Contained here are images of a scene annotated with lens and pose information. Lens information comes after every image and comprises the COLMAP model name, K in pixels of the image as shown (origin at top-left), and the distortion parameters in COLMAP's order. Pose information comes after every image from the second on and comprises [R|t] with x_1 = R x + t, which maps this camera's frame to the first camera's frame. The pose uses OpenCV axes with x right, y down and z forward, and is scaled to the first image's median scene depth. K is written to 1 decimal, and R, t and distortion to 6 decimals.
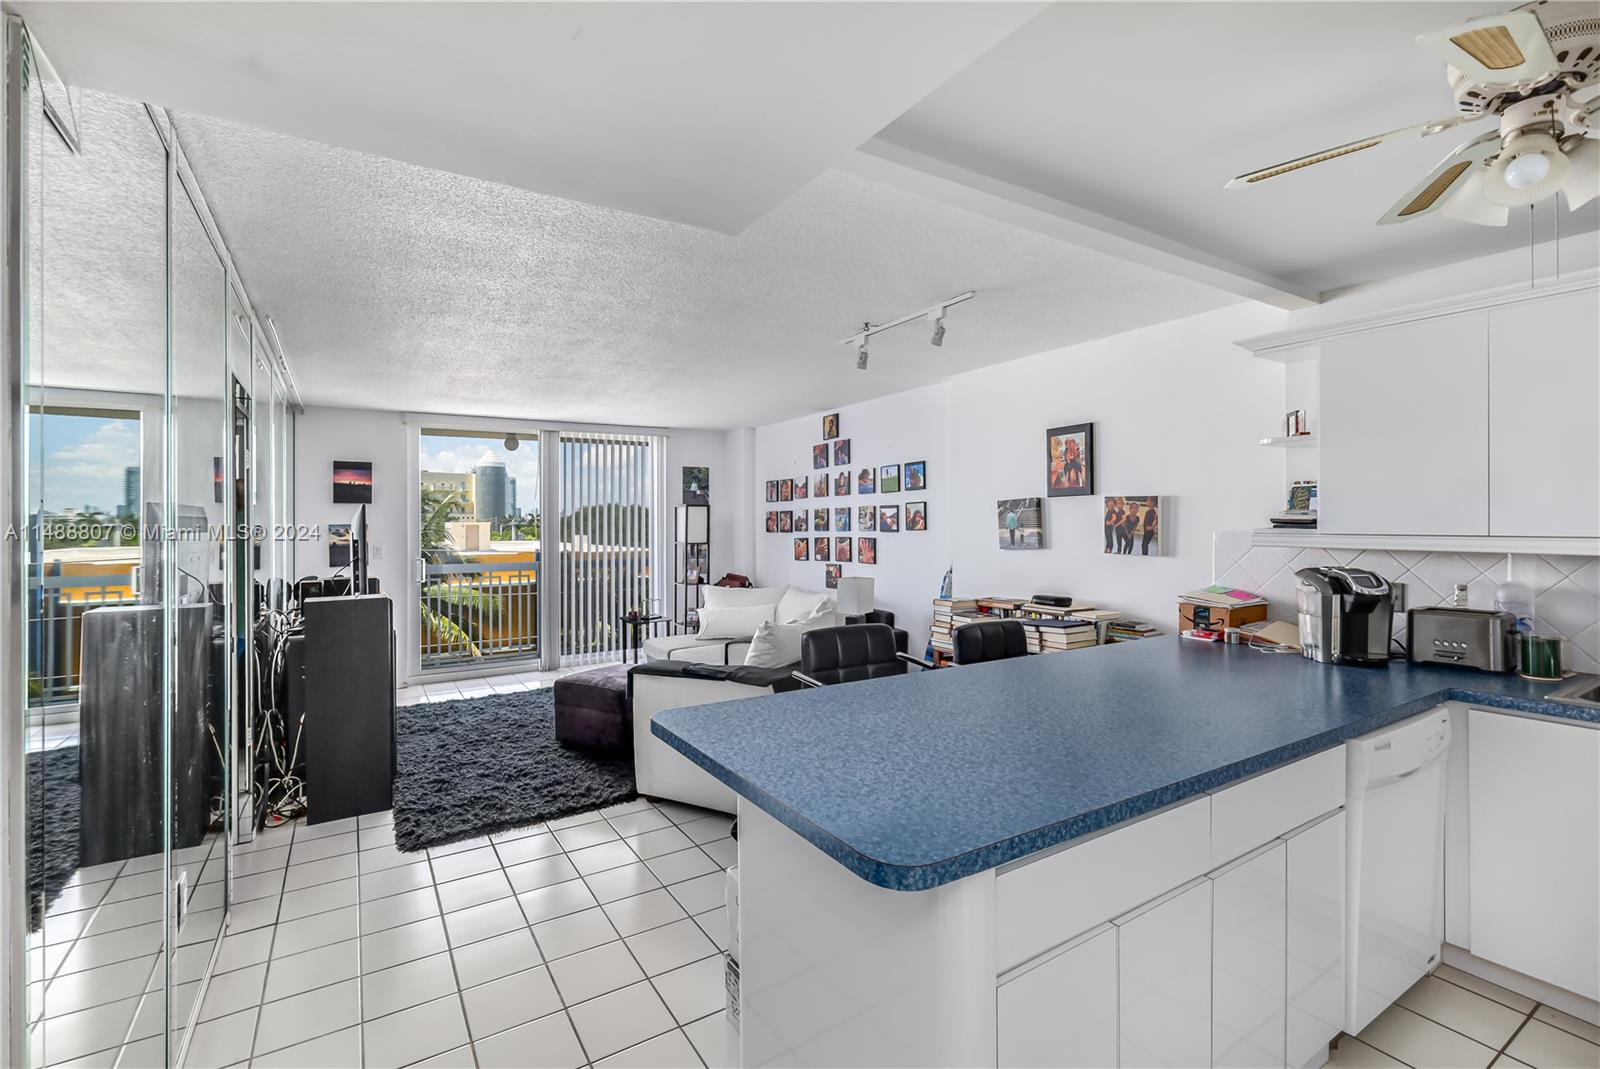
lens RADIAL K [[719.5, 0, 796.4], [0, 719.5, 522.3], [0, 0, 1]] dist [0.004684, -0.000958]
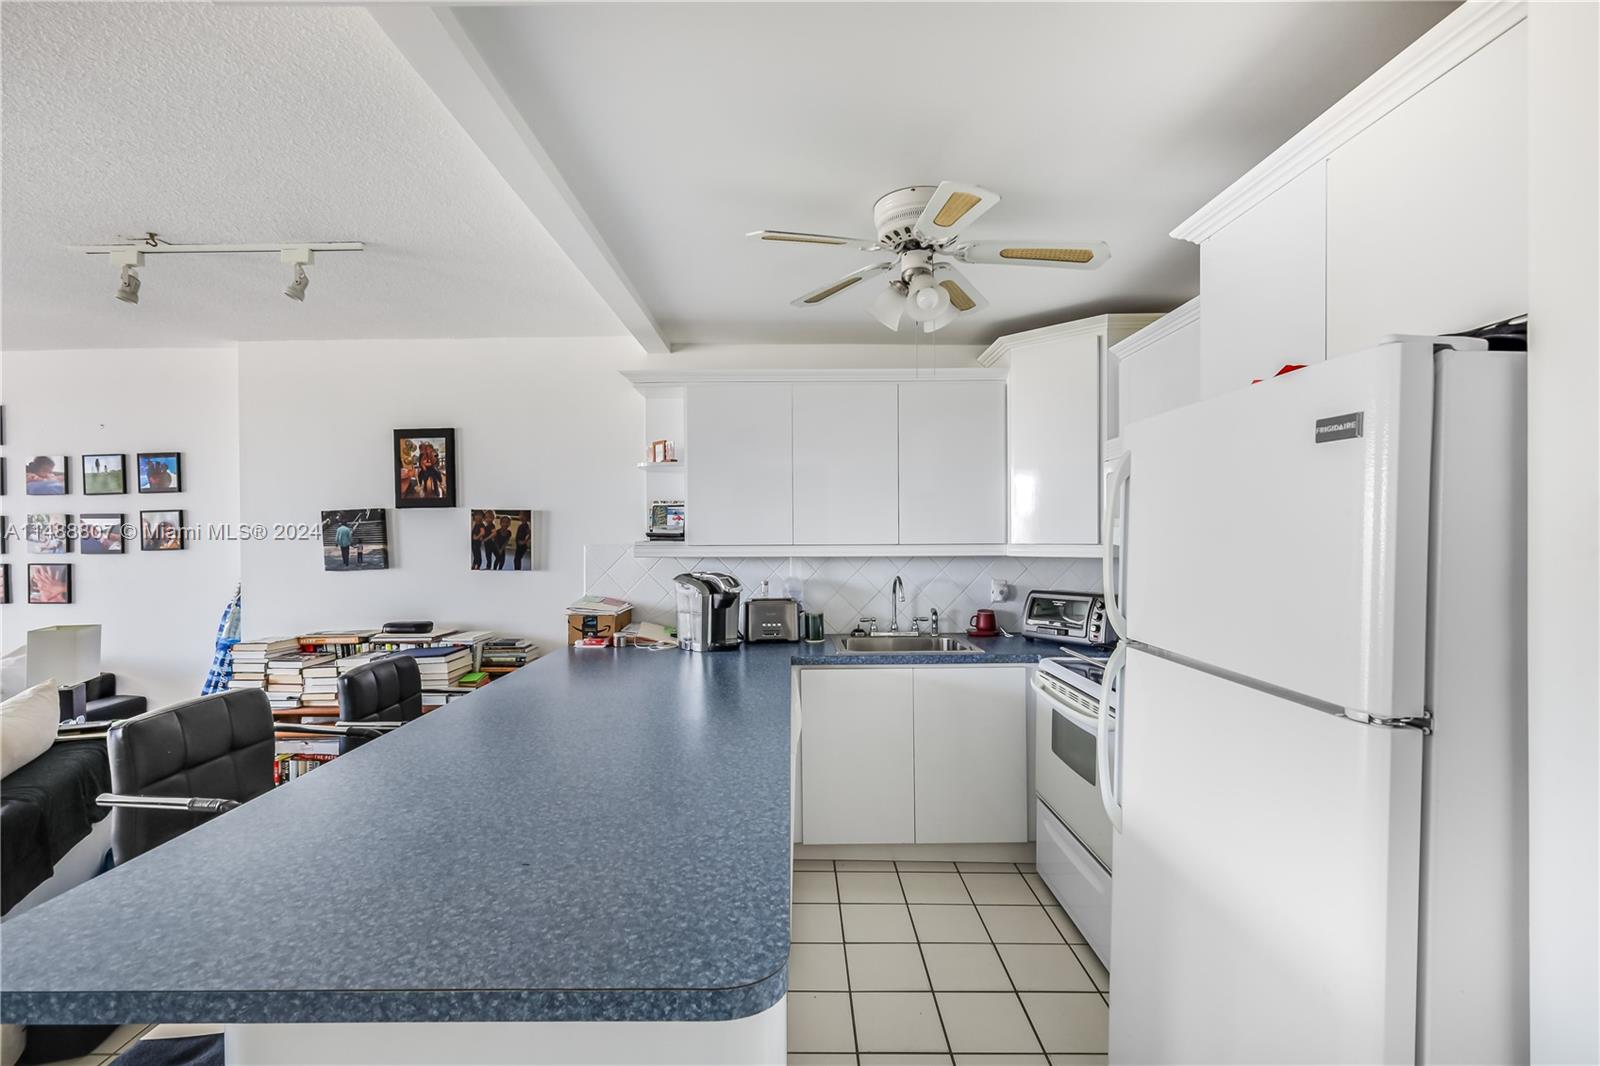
lens RADIAL K [[719.5, 0, 782.9], [0, 719.5, 539.1], [0, 0, 1]] dist [0.004684, -0.000958]
pose [[0.537358, -0.008518, 0.843311, -0.102798], [0.006270, 0.999962, 0.006105, -0.000341], [-0.843331, 0.002007, 0.537391, 0.114858]]
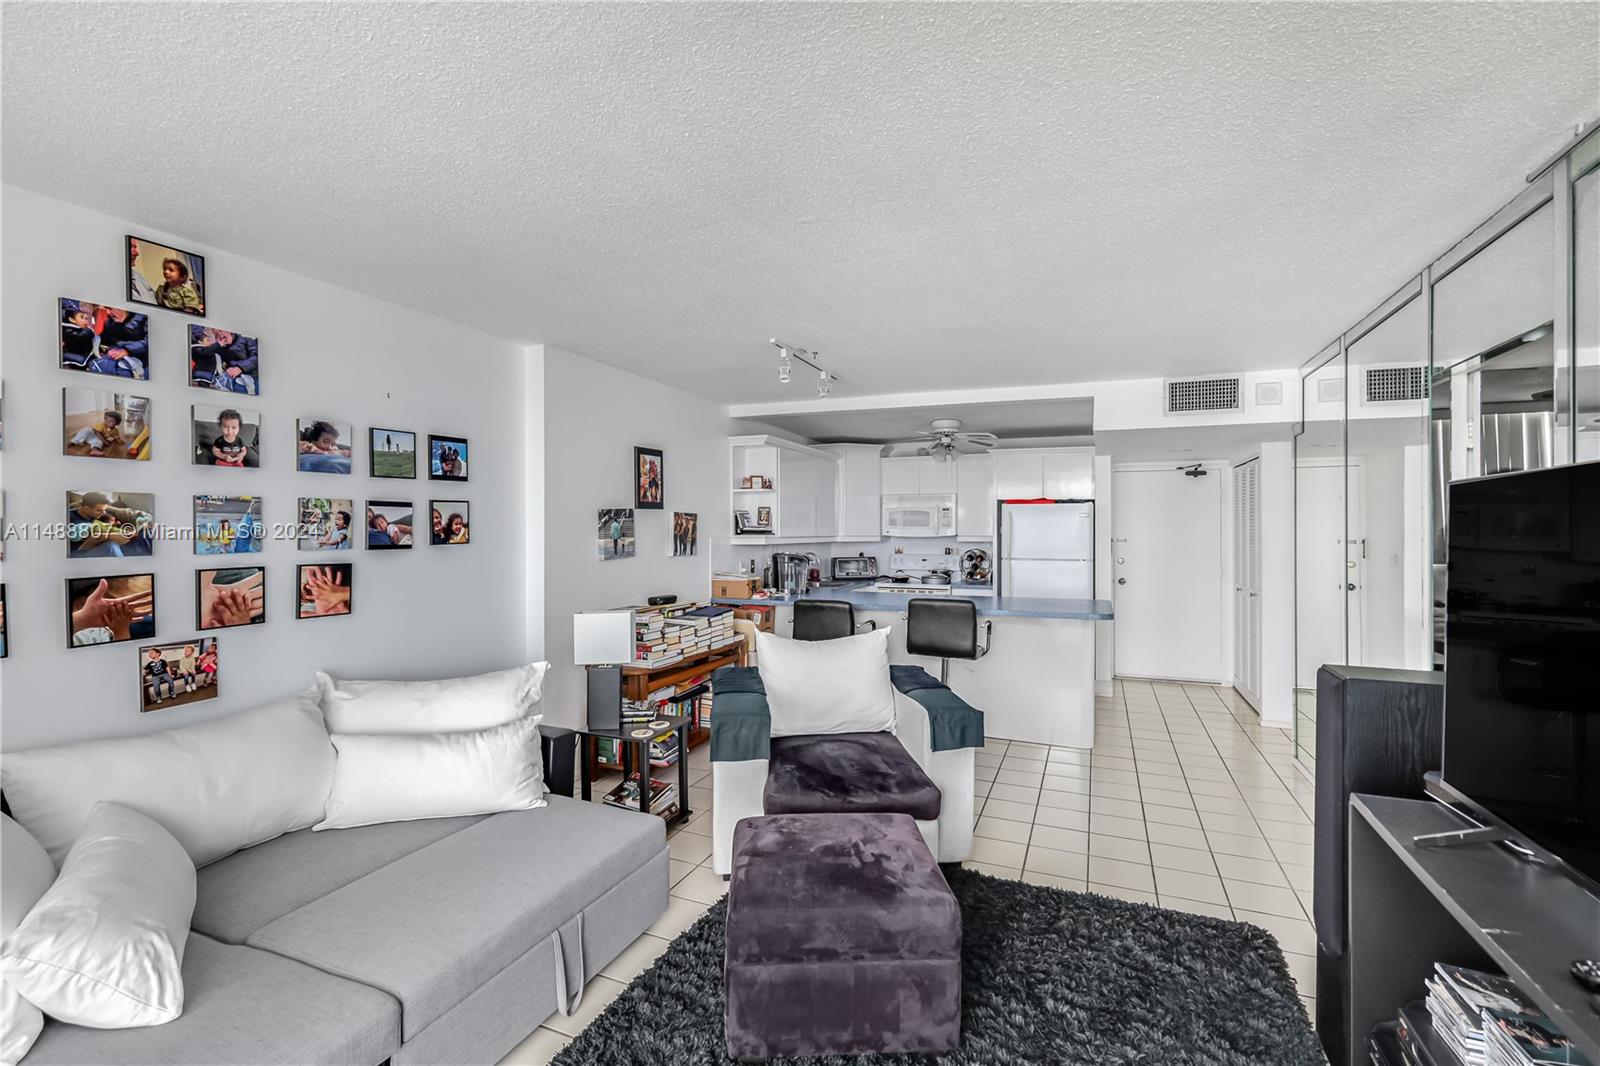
lens RADIAL K [[719.5, 0, 803.1], [0, 719.5, 524.1], [0, 0, 1]] dist [0.004684, -0.000958]
pose [[-0.586681, 0.005905, 0.809796, -0.536994], [-0.002673, 0.999954, -0.009229, -0.001959], [-0.809813, -0.007579, -0.586639, 1.134023]]
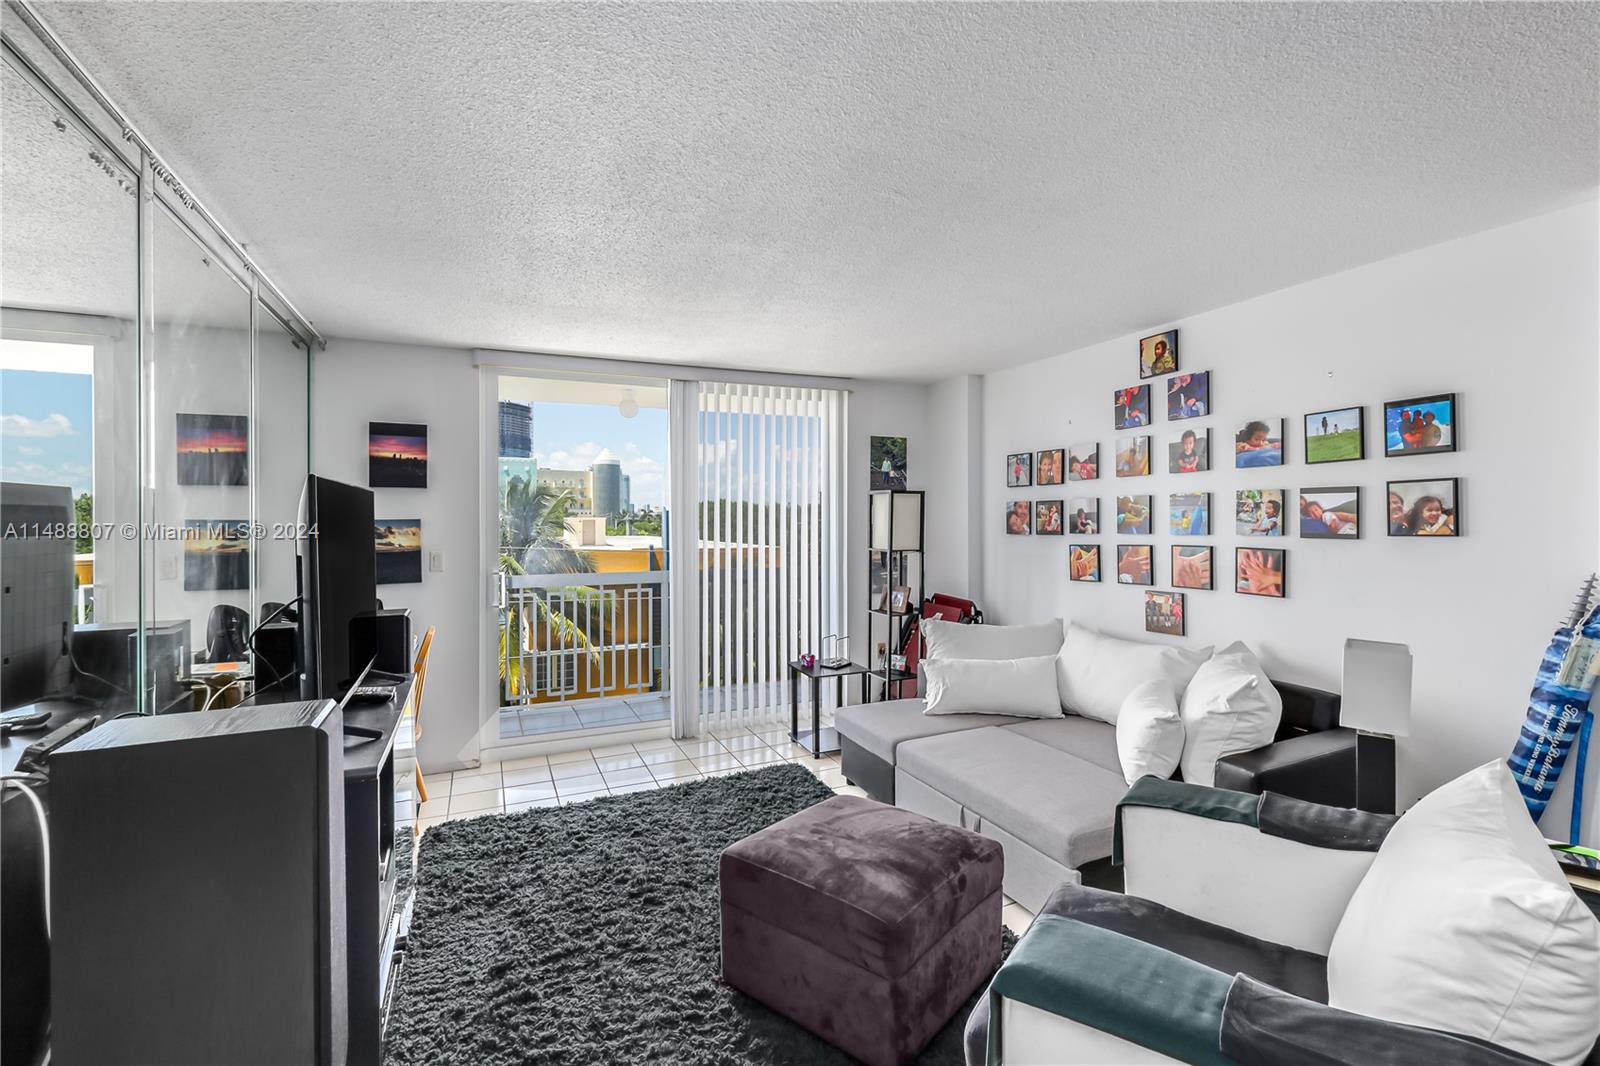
lens RADIAL K [[719.5, 0, 798.5], [0, 719.5, 522.5], [0, 0, 1]] dist [0.004684, -0.000958]
pose [[0.990108, 0.004429, -0.140240, -0.187410], [-0.003596, 0.999974, 0.006187, -0.000031], [0.140264, -0.005621, 0.990098, 0.459507]]
